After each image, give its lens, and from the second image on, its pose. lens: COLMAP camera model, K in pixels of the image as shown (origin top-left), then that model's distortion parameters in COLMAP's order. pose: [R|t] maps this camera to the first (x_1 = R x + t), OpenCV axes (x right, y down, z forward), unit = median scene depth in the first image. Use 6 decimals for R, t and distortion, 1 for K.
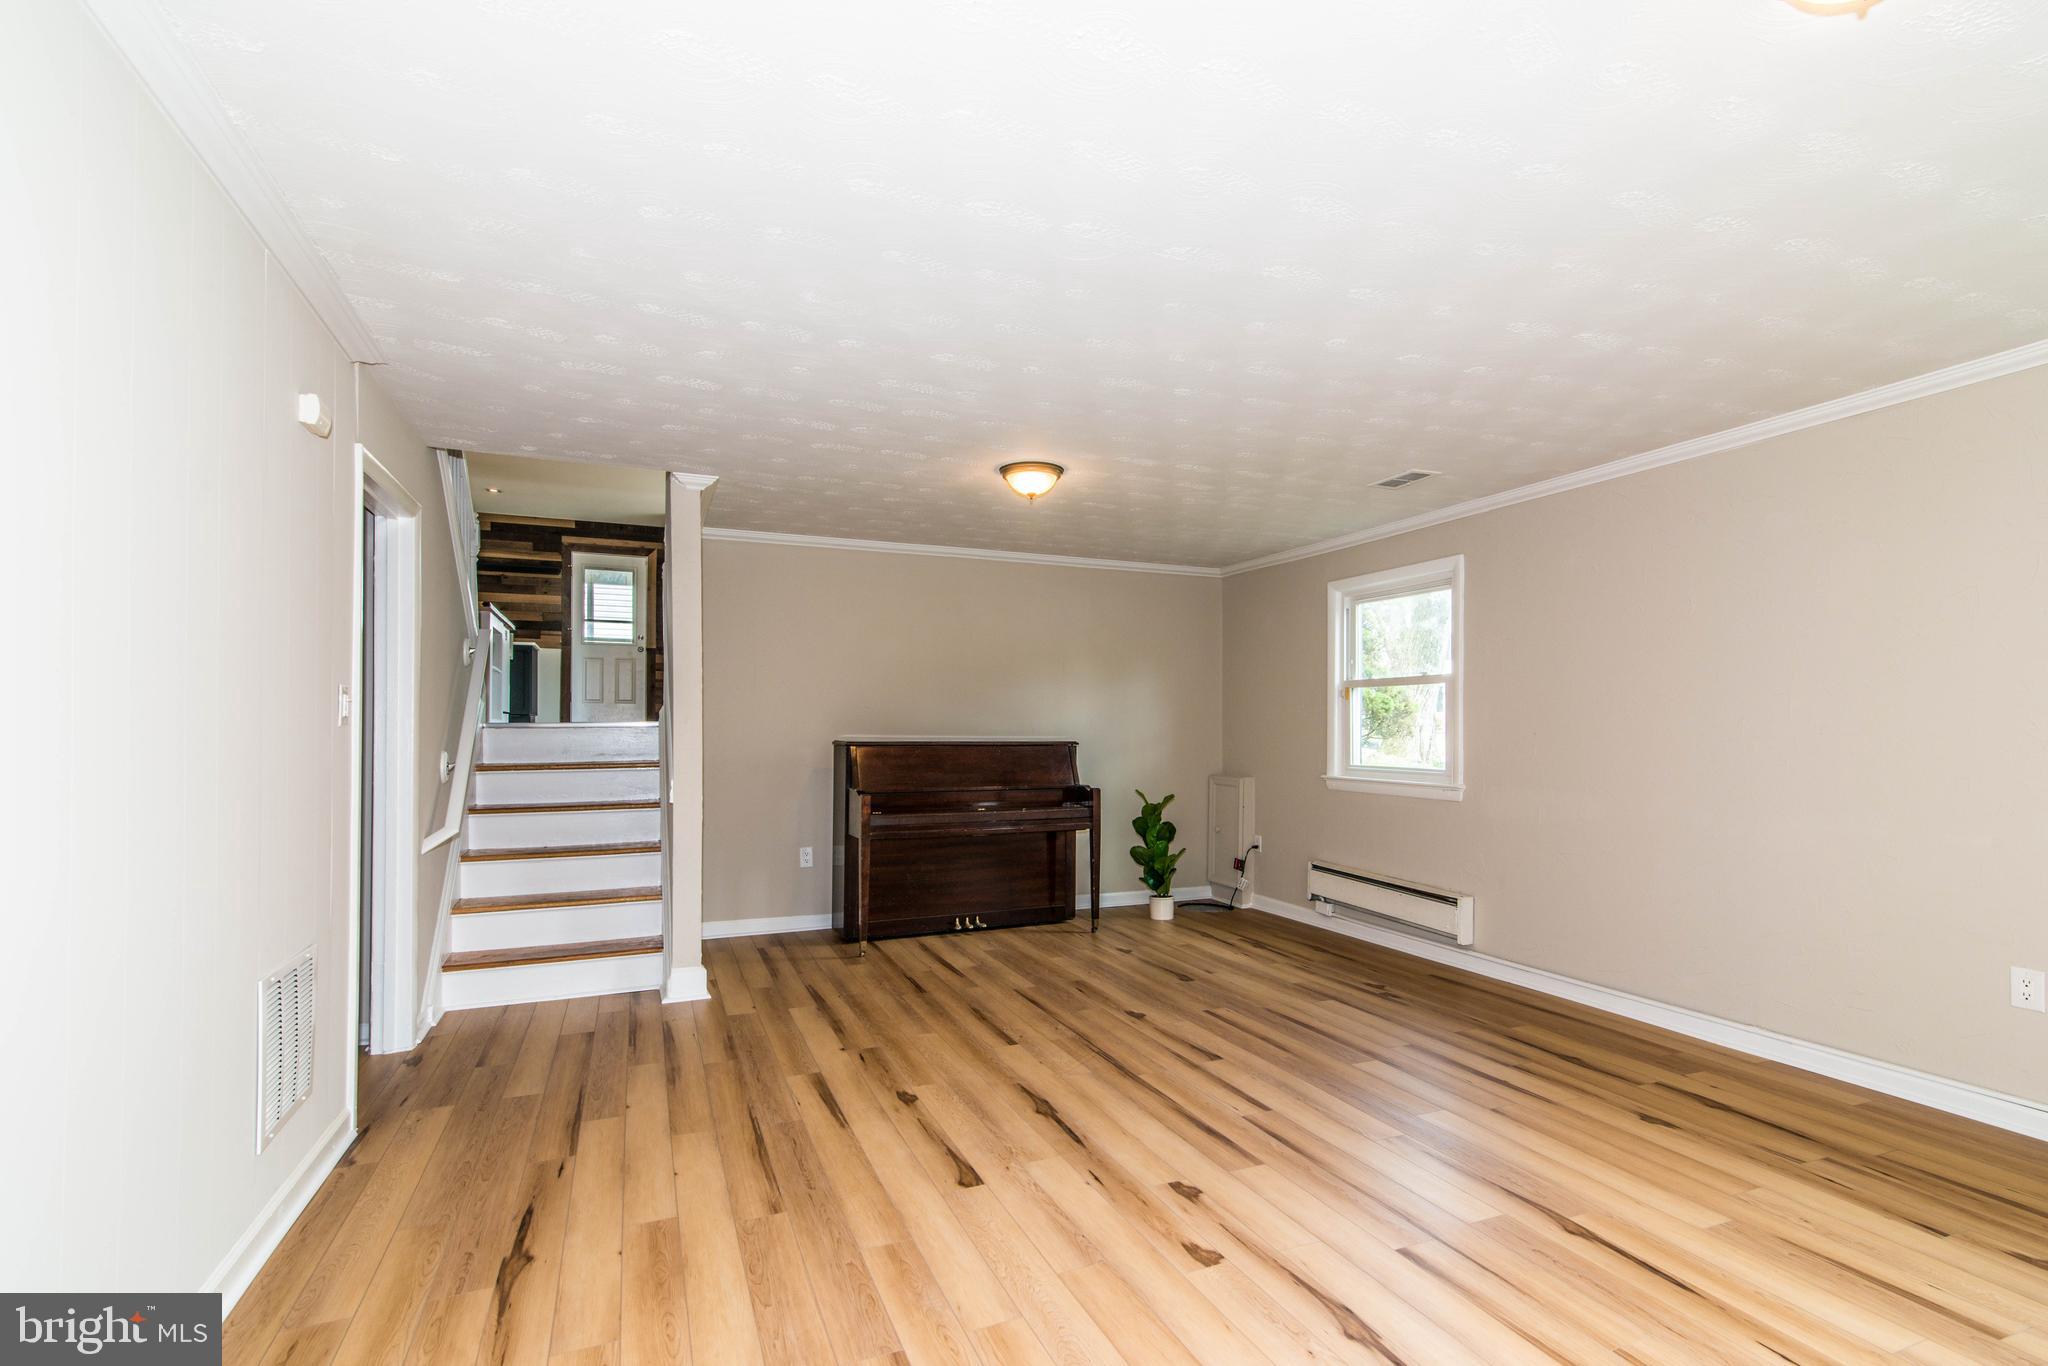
lens RADIAL K [[970.1, 0, 1016.1], [0, 970.1, 694.0], [0, 0, 1]] dist [-0.001909, -0.000071]
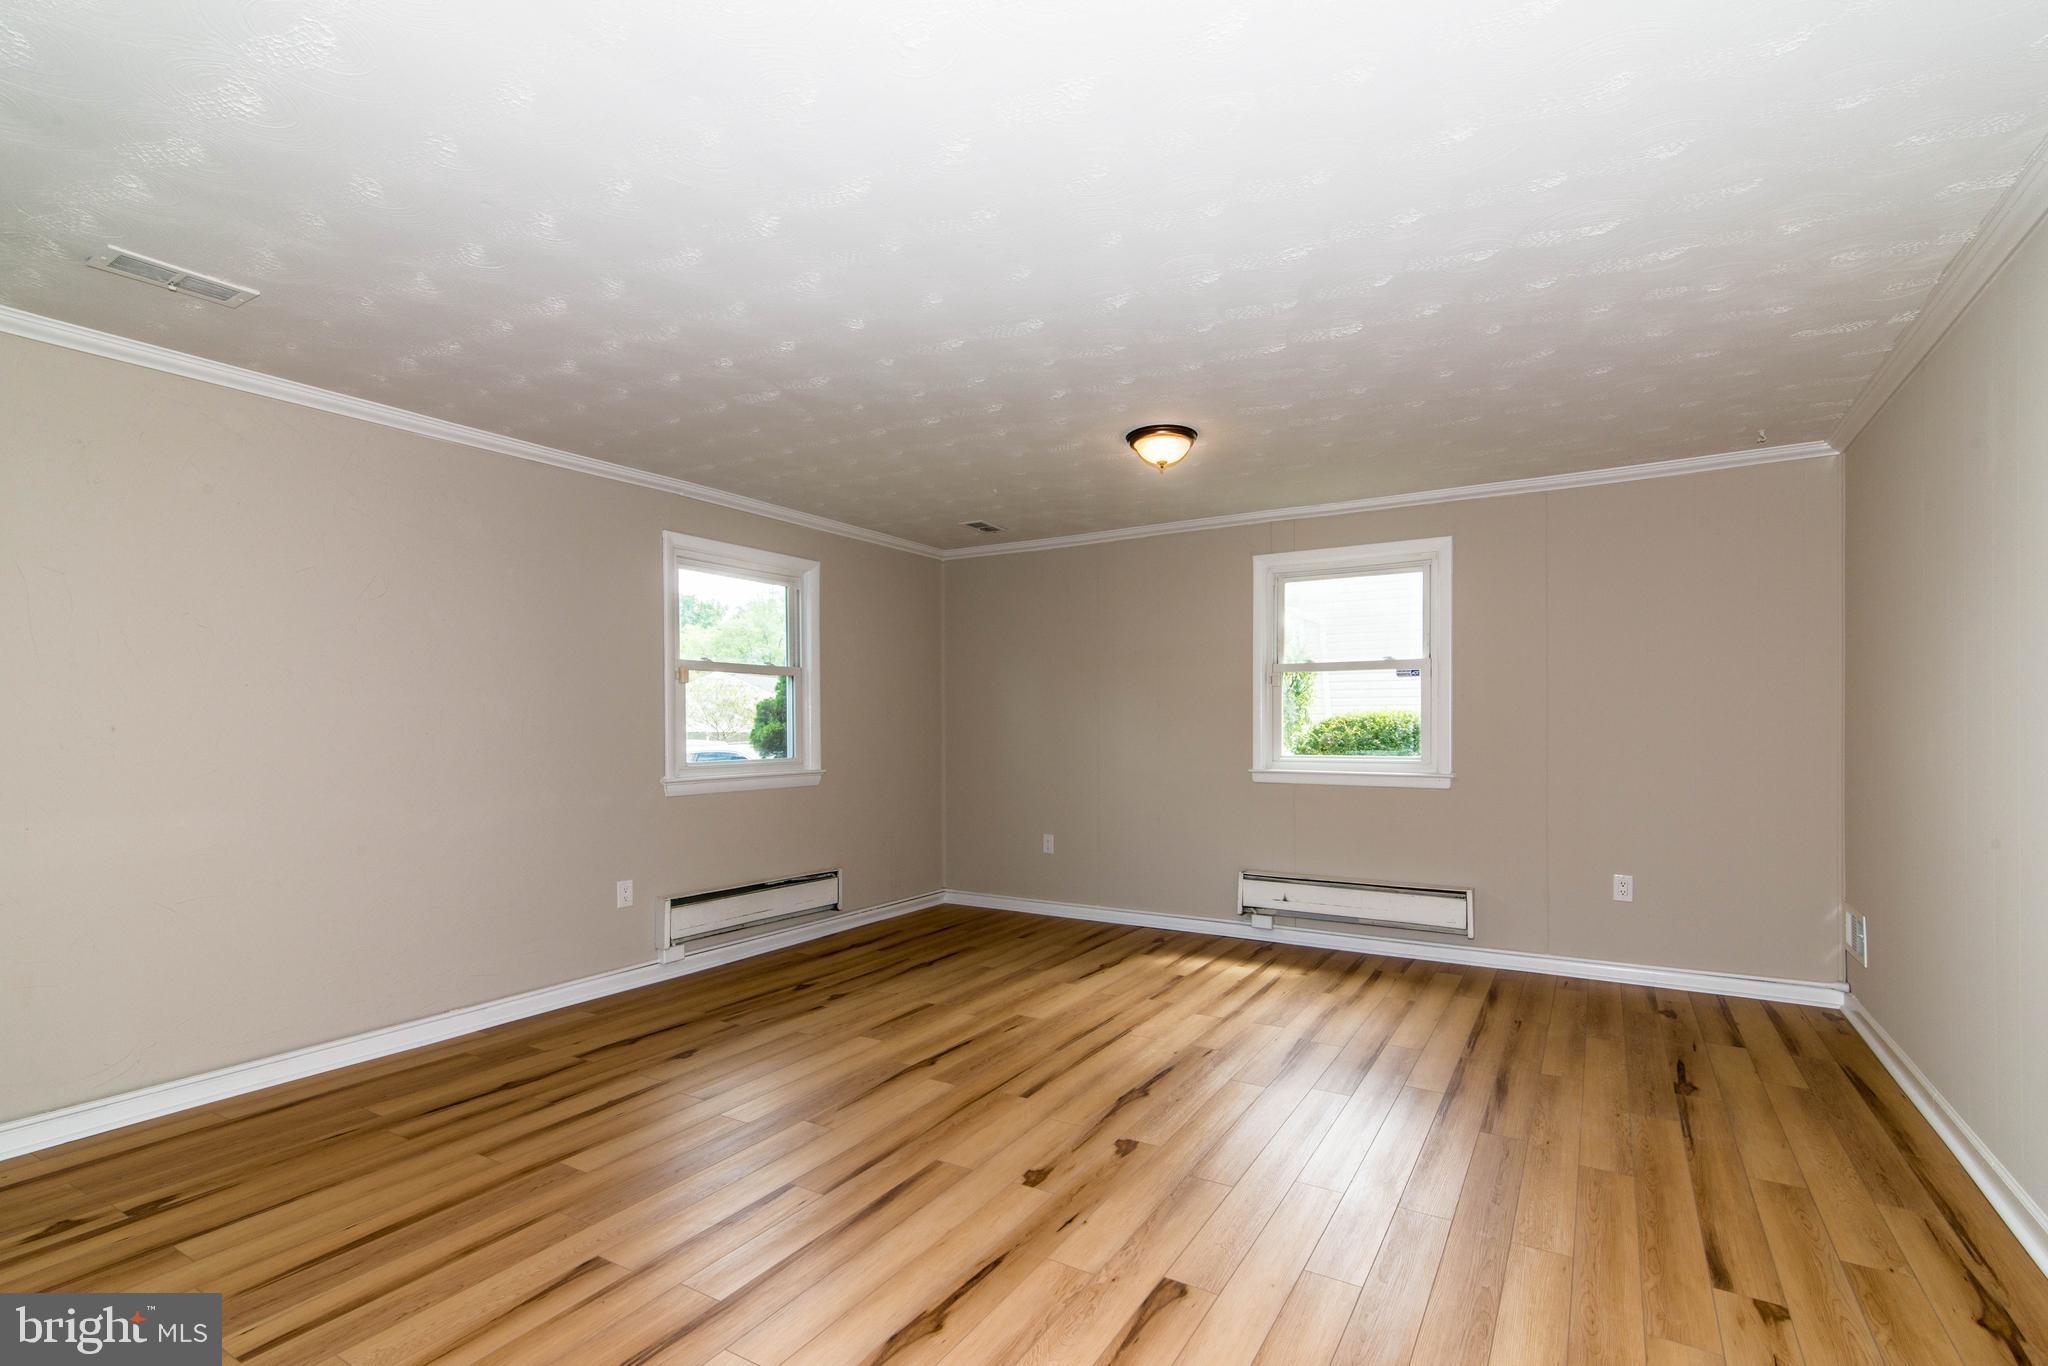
lens RADIAL K [[970.1, 0, 1011.4], [0, 970.1, 698.2], [0, 0, 1]] dist [-0.001909, -0.000071]
pose [[-0.596839, 0.019855, 0.802115, -0.582206], [-0.023032, 0.998858, -0.041863, 0.046037], [-0.802030, -0.043460, -0.595700, 1.501223]]
